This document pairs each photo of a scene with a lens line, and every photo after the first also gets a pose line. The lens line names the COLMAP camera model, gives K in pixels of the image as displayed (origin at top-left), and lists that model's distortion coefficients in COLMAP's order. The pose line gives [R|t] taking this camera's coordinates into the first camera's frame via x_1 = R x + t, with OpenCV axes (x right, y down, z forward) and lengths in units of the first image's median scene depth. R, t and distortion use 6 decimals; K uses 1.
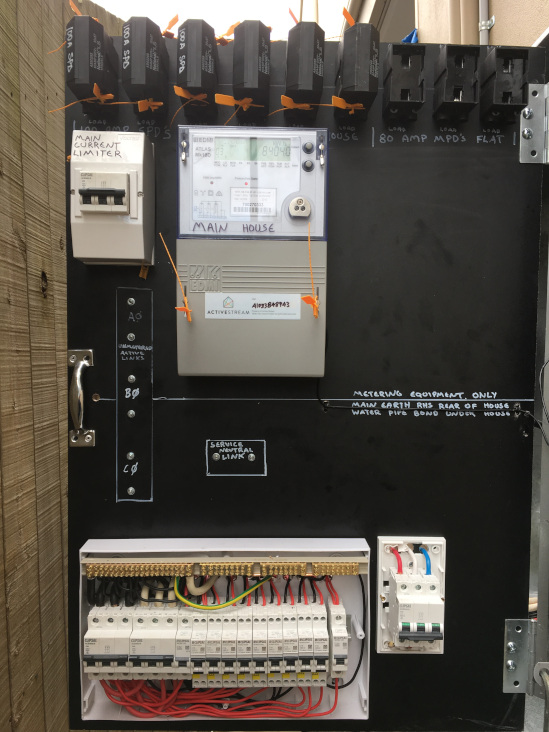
lens RADIAL K [[615.6, 0, 270.7], [0, 615.6, 363.8], [0, 0, 1]] dist [0.079789, -0.111467]
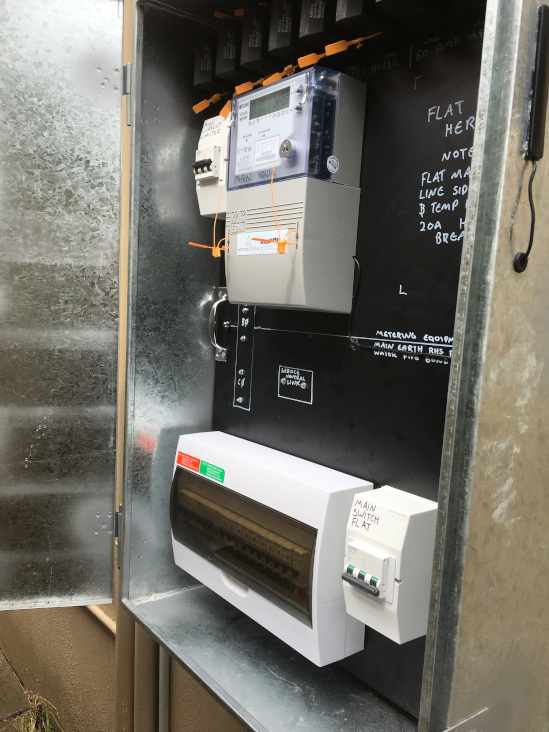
lens RADIAL K [[615.6, 0, 270.7], [0, 615.6, 363.8], [0, 0, 1]] dist [0.079789, -0.111467]
pose [[0.609604, 0.098507, -0.786562, 0.800295], [-0.091950, 0.994338, 0.053265, 0.059873], [0.787356, 0.039854, 0.615210, 0.274399]]
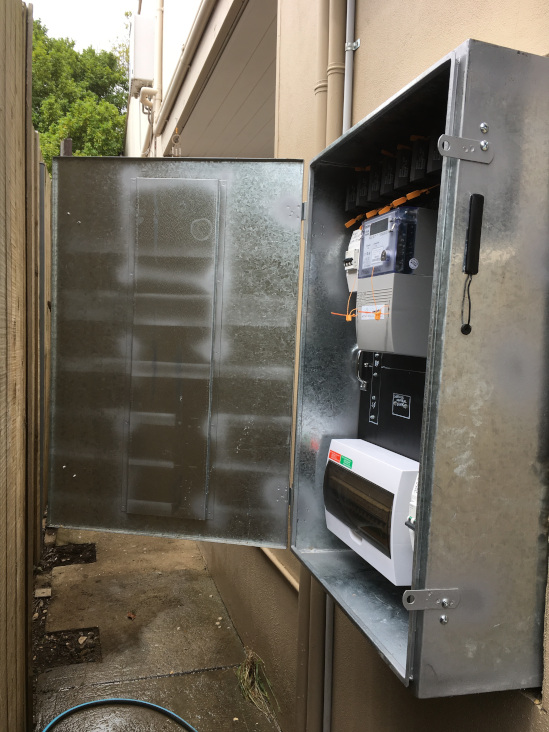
lens RADIAL K [[615.6, 0, 270.7], [0, 615.6, 363.8], [0, 0, 1]] dist [0.079789, -0.111467]
pose [[0.265086, 0.044937, -0.963177, 1.449162], [-0.106610, 0.994155, 0.017041, 0.050673], [0.958313, 0.098167, 0.268327, 0.210412]]
